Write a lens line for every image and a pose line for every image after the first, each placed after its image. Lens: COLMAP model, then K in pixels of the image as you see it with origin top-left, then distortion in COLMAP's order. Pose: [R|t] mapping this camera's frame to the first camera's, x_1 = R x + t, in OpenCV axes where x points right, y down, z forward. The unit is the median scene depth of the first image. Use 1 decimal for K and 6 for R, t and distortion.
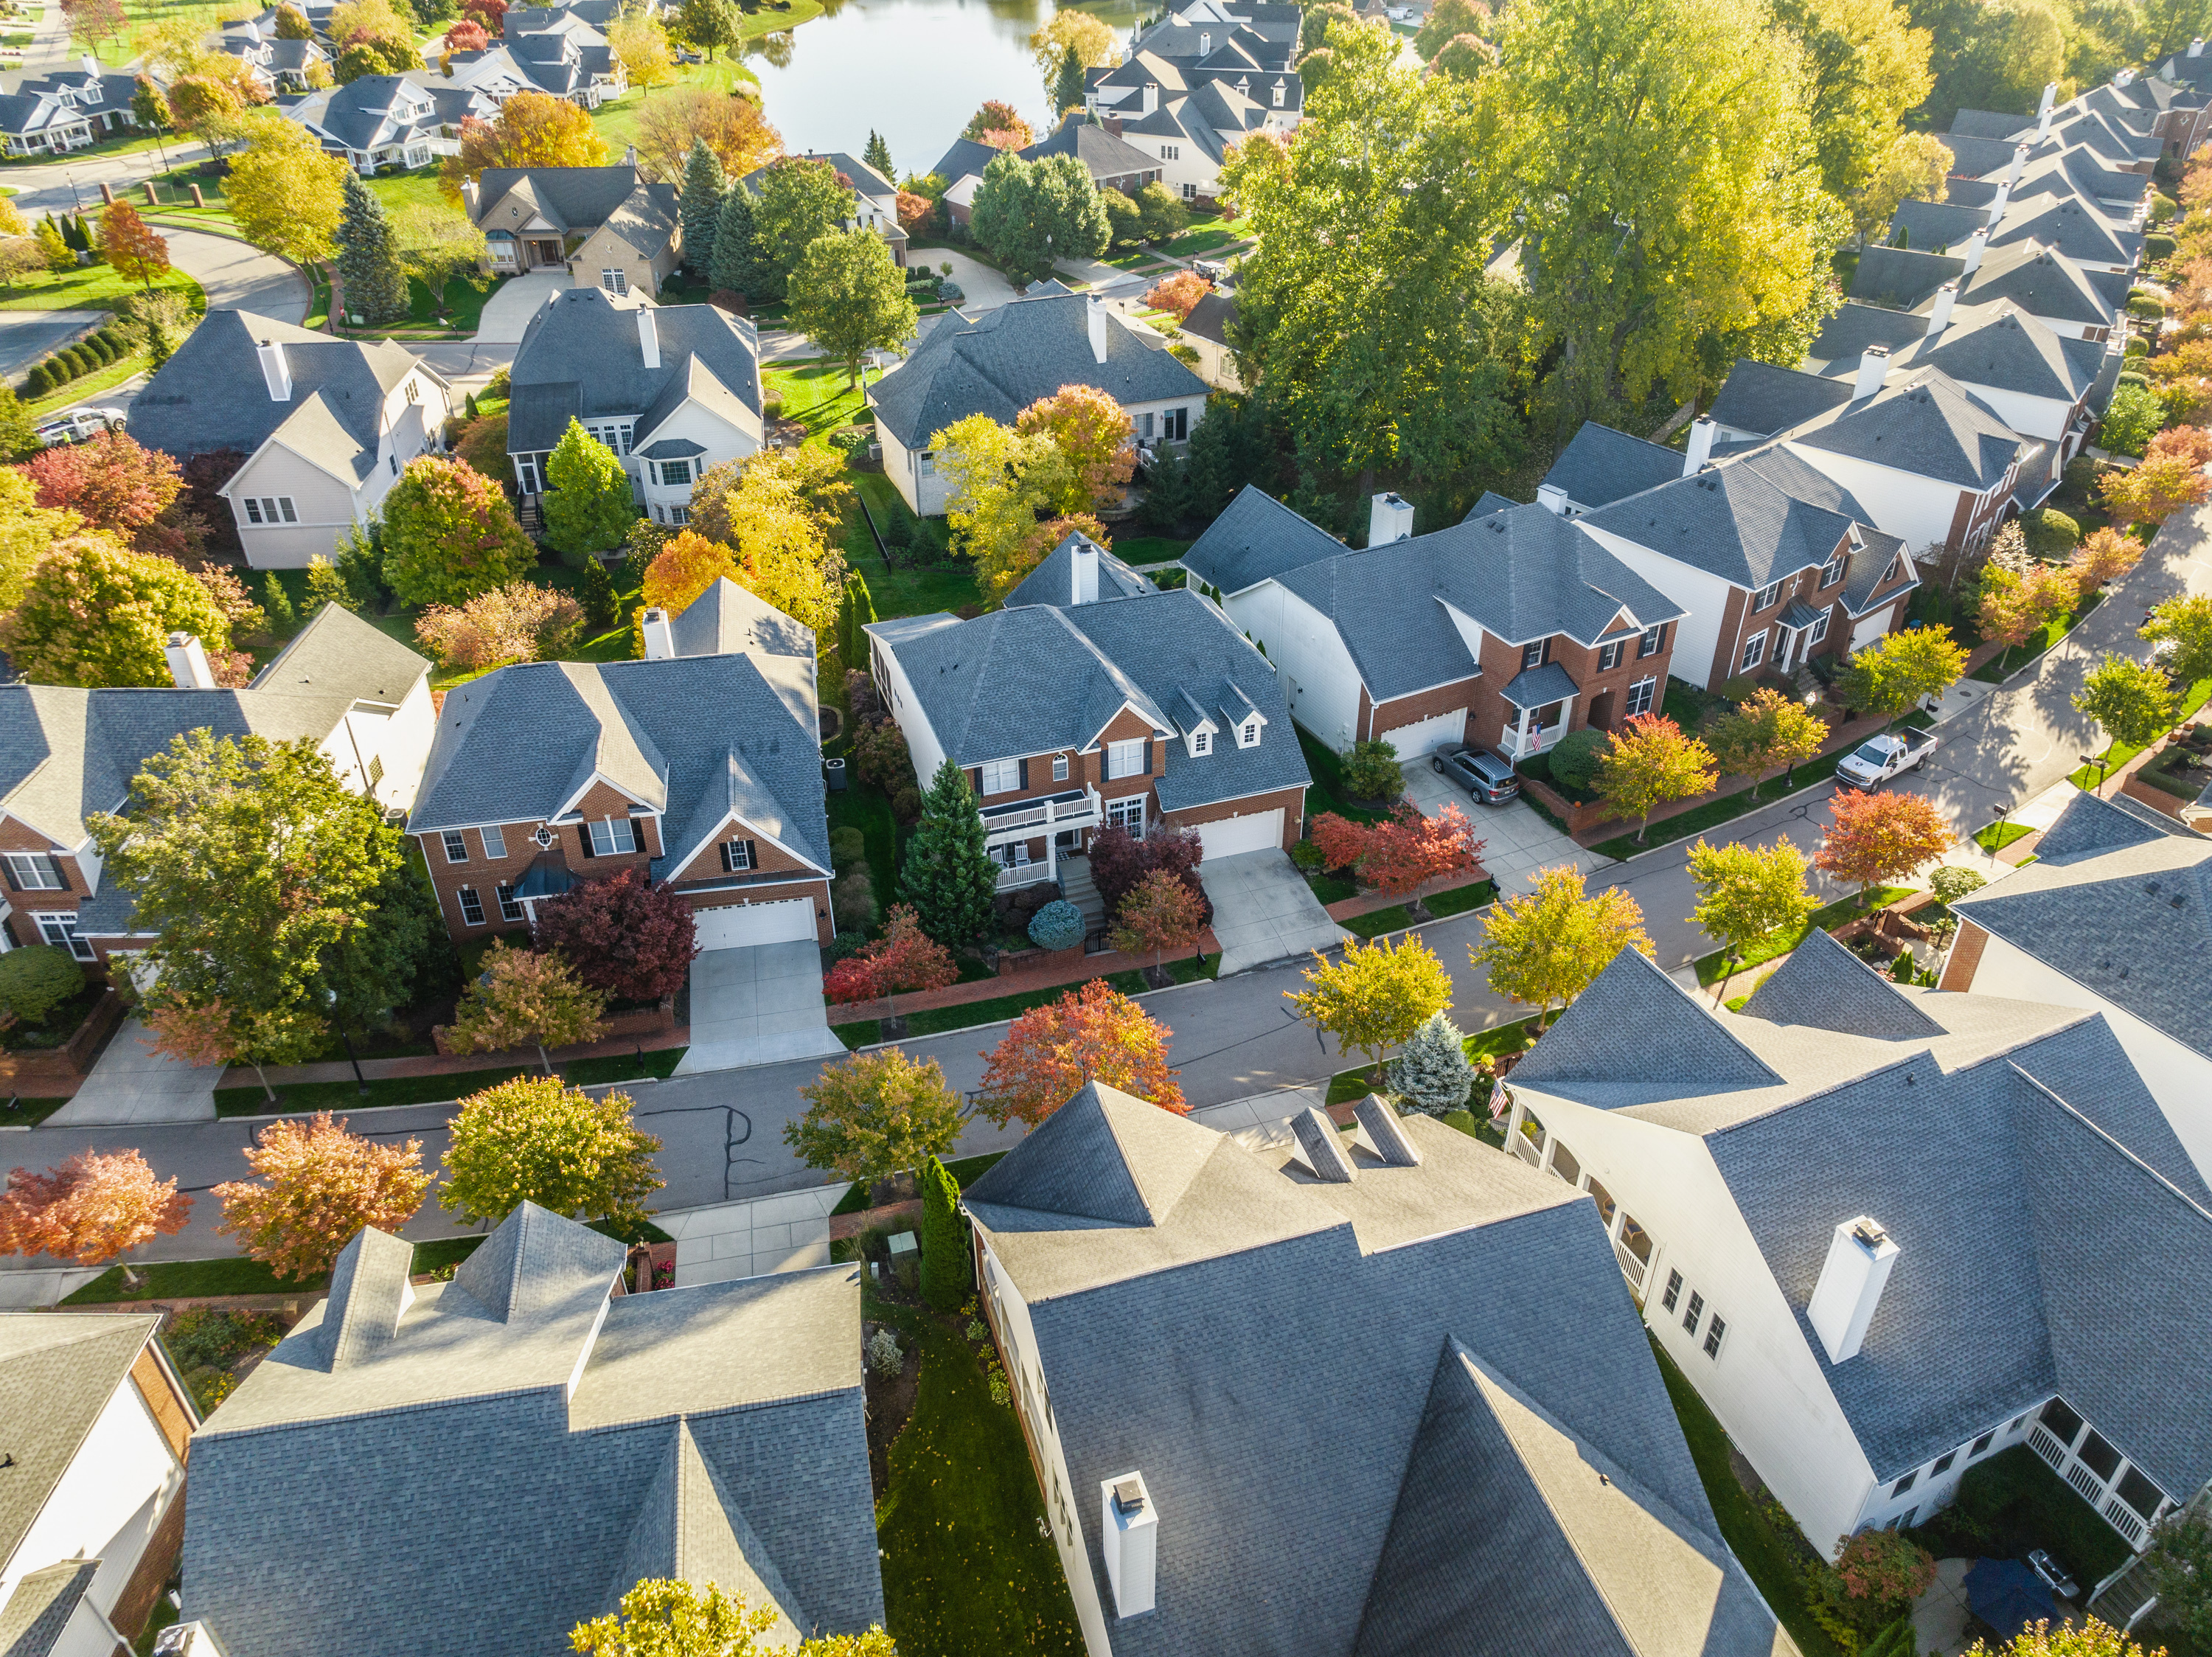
lens RADIAL K [[1651.2, 0, 1157.4], [0, 1651.2, 839.7], [0, 0, 1]] dist [-0.073447, 0.047261]
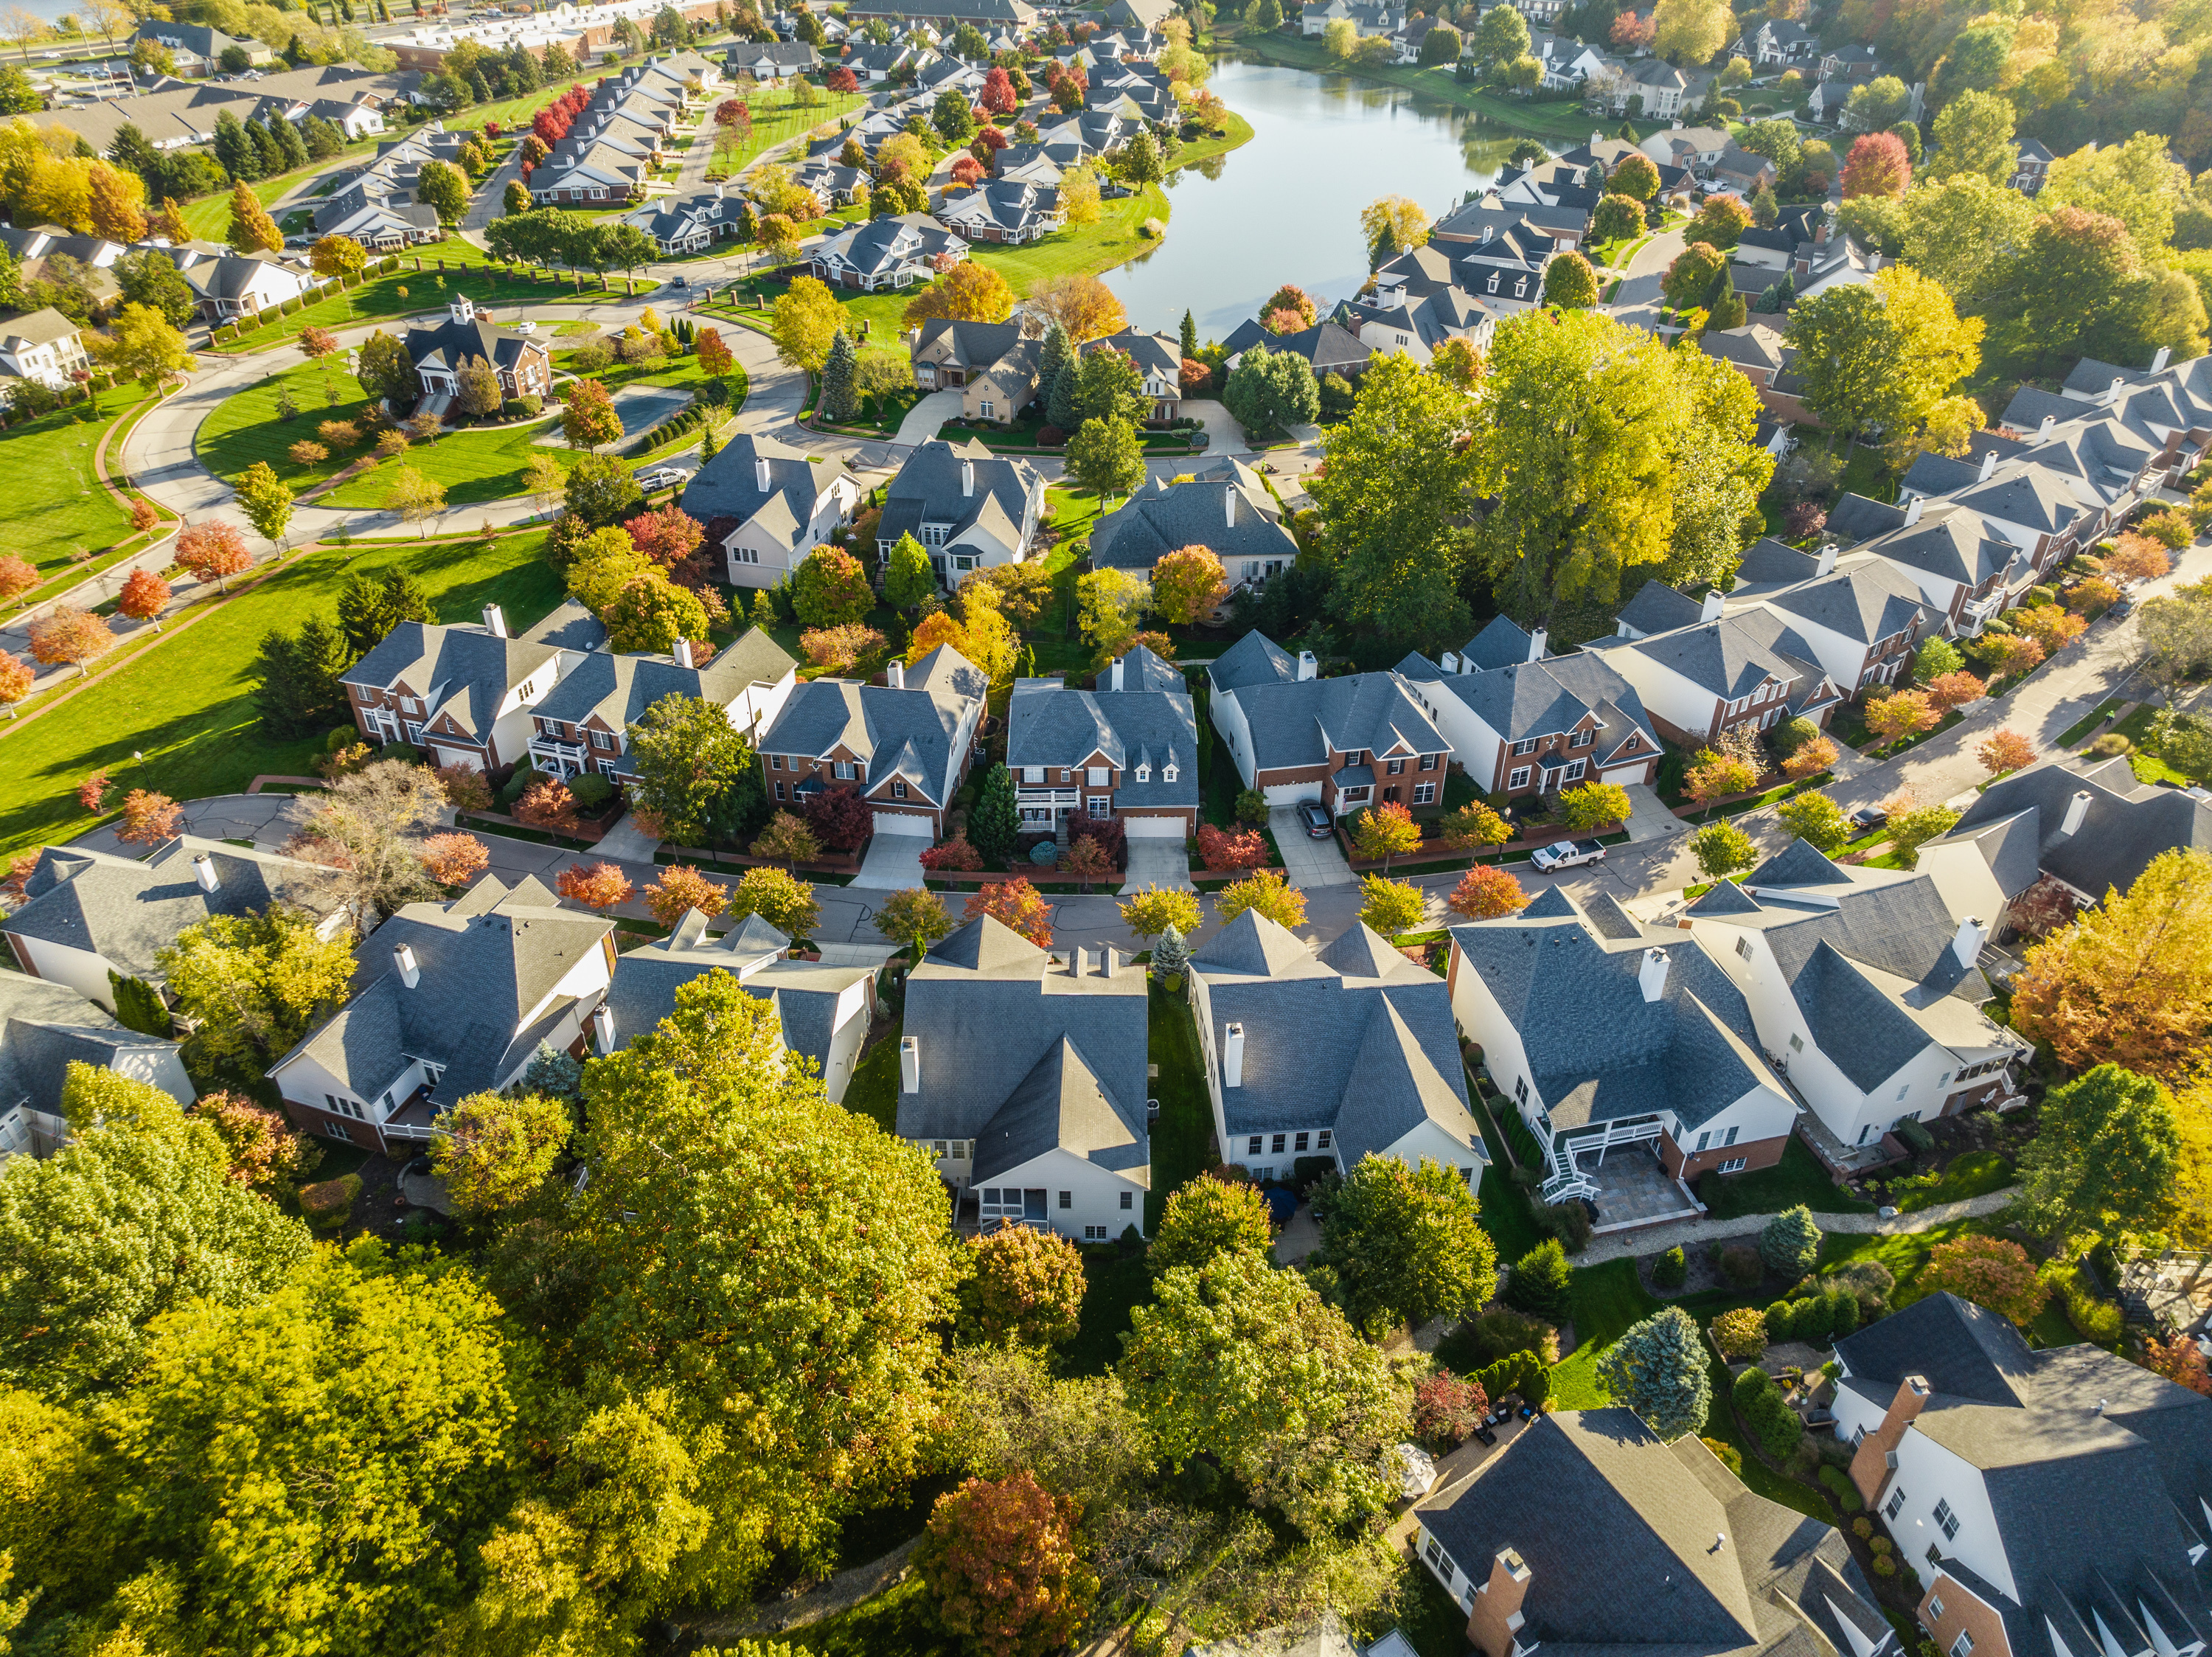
lens RADIAL K [[1564.5, 0, 1099.9], [0, 1564.5, 803.3], [0, 0, 1]] dist [-0.043555, 0.000531]
pose [[0.942901, 0.180749, -0.279762, 0.449619], [-0.181046, 0.983157, 0.025010, -0.057640], [0.279571, 0.027068, 0.959743, -0.686373]]
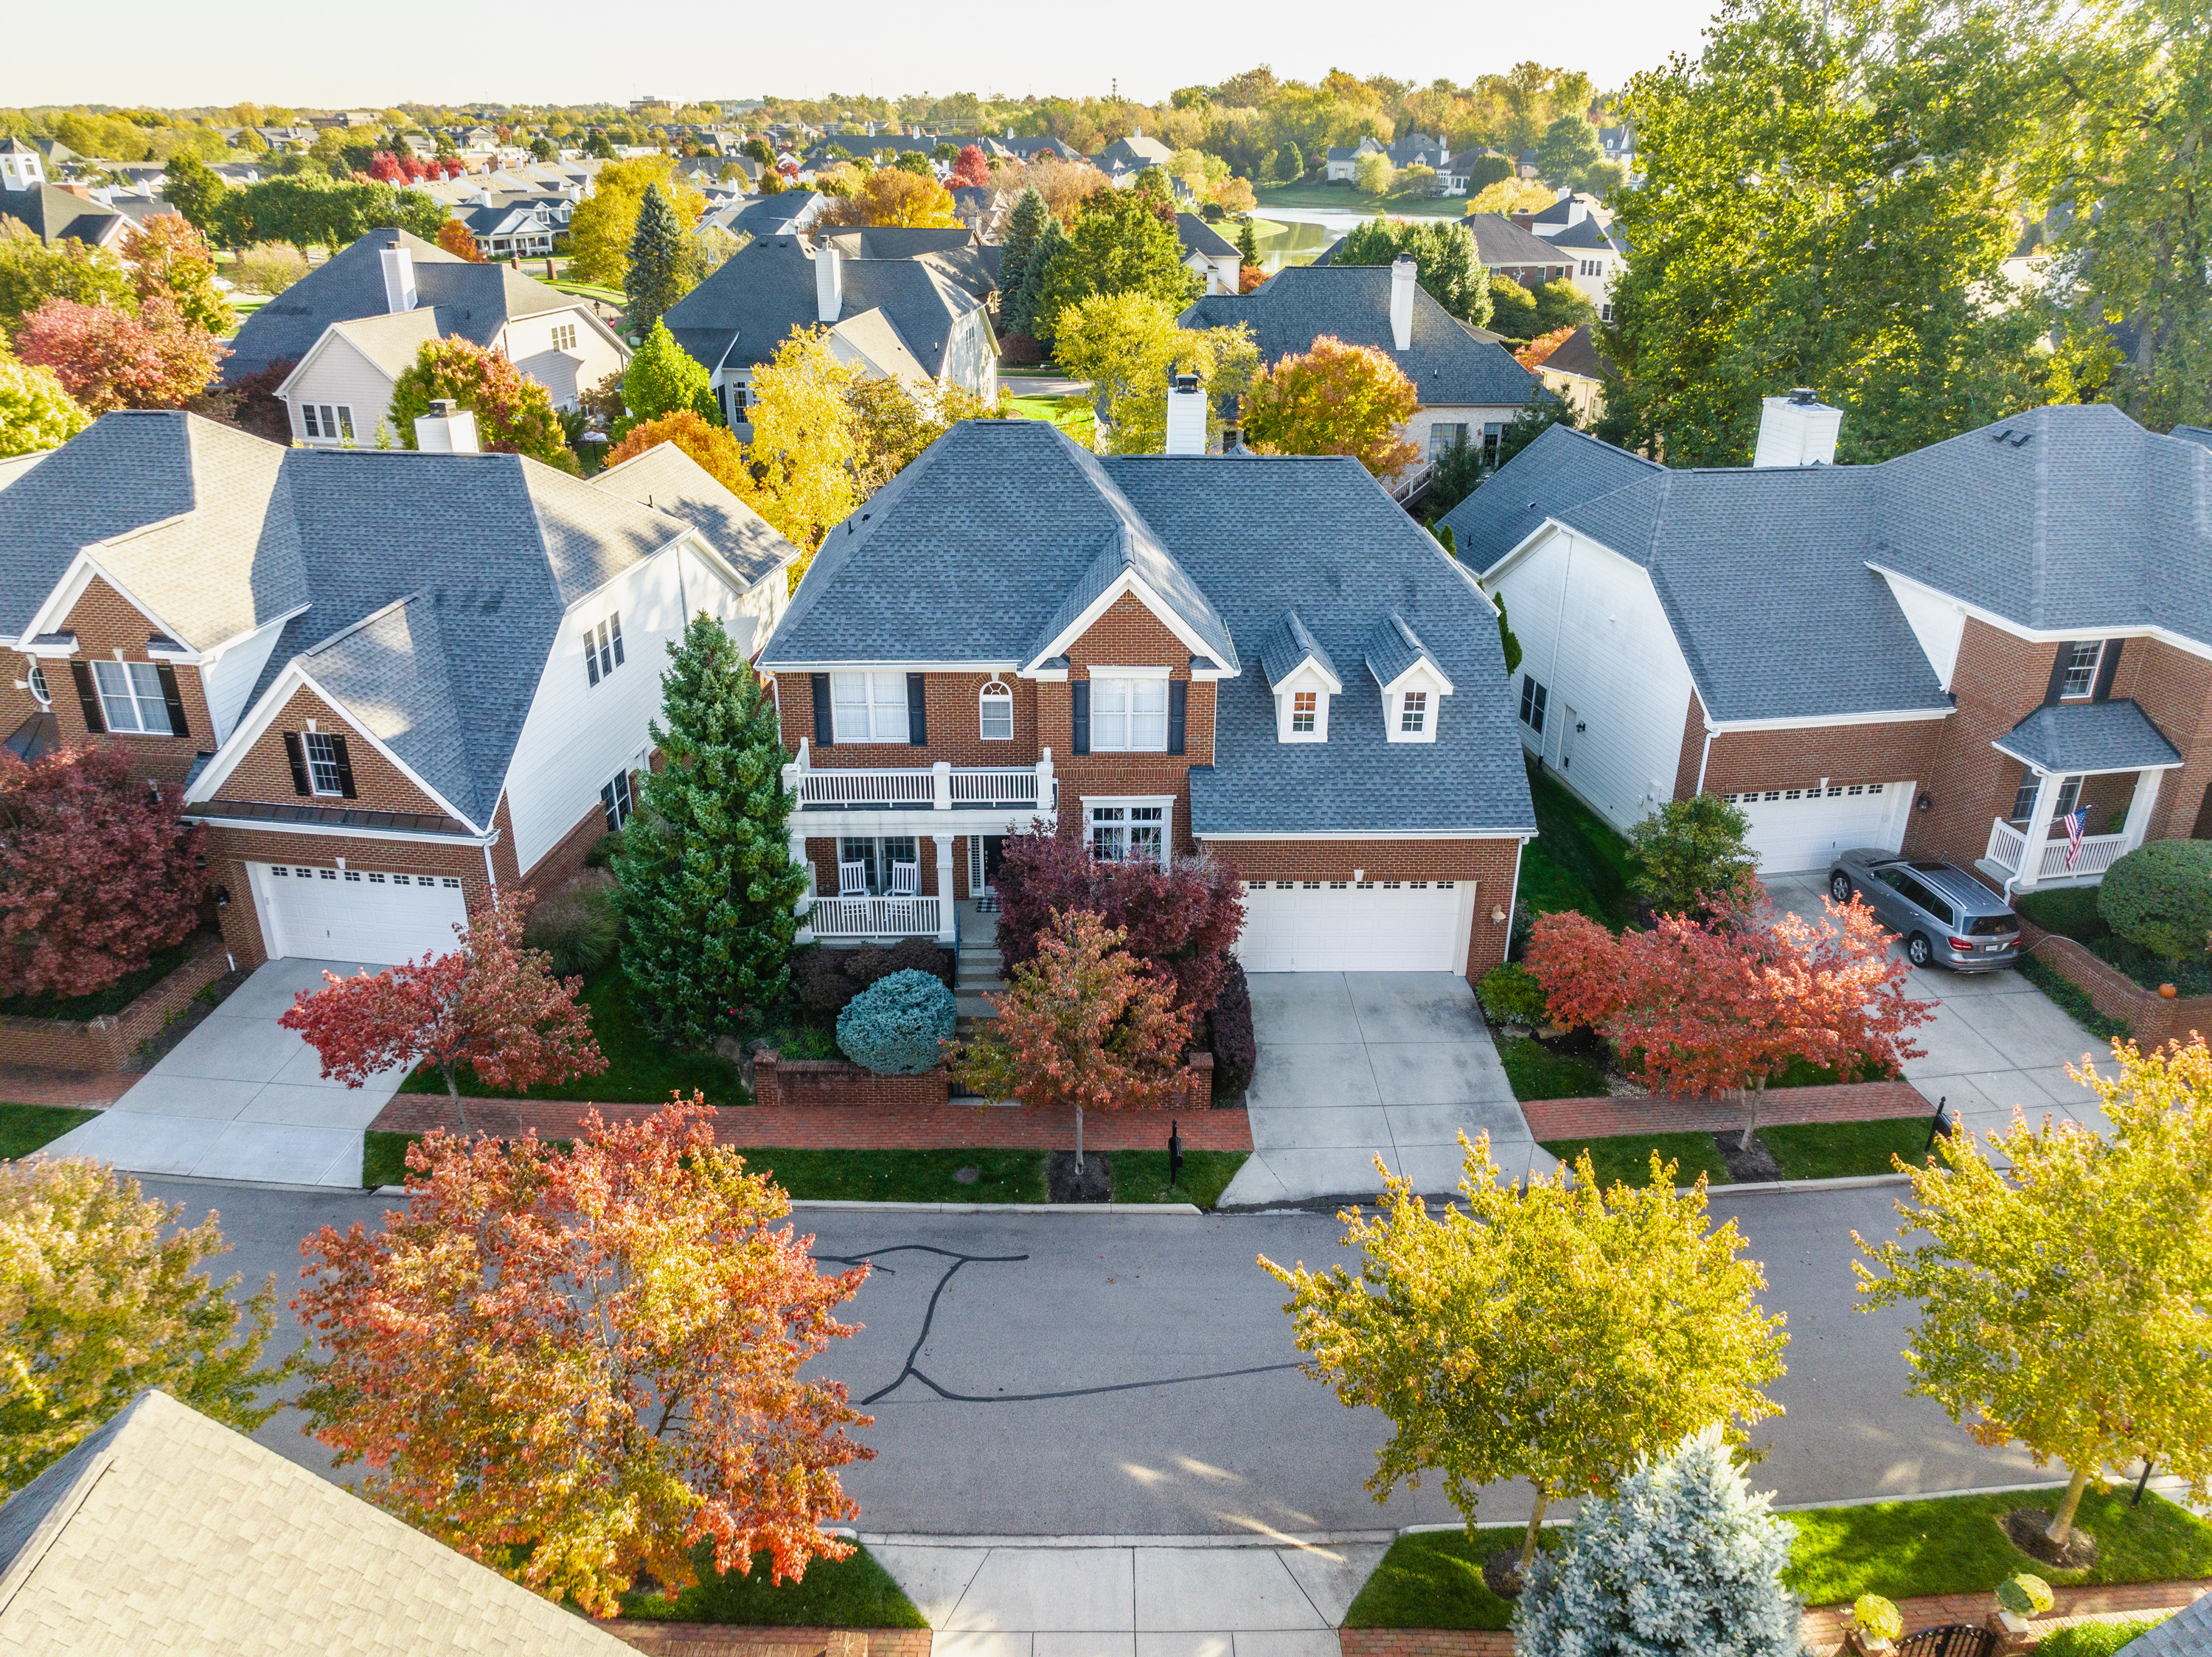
lens RADIAL K [[1564.5, 0, 1099.9], [0, 1564.5, 803.3], [0, 0, 1]] dist [-0.043555, 0.000531]
pose [[0.944216, 0.126653, -0.303998, 0.101855], [-0.180694, 0.970976, -0.156702, 0.044294], [0.275329, 0.202891, 0.939696, 0.513527]]
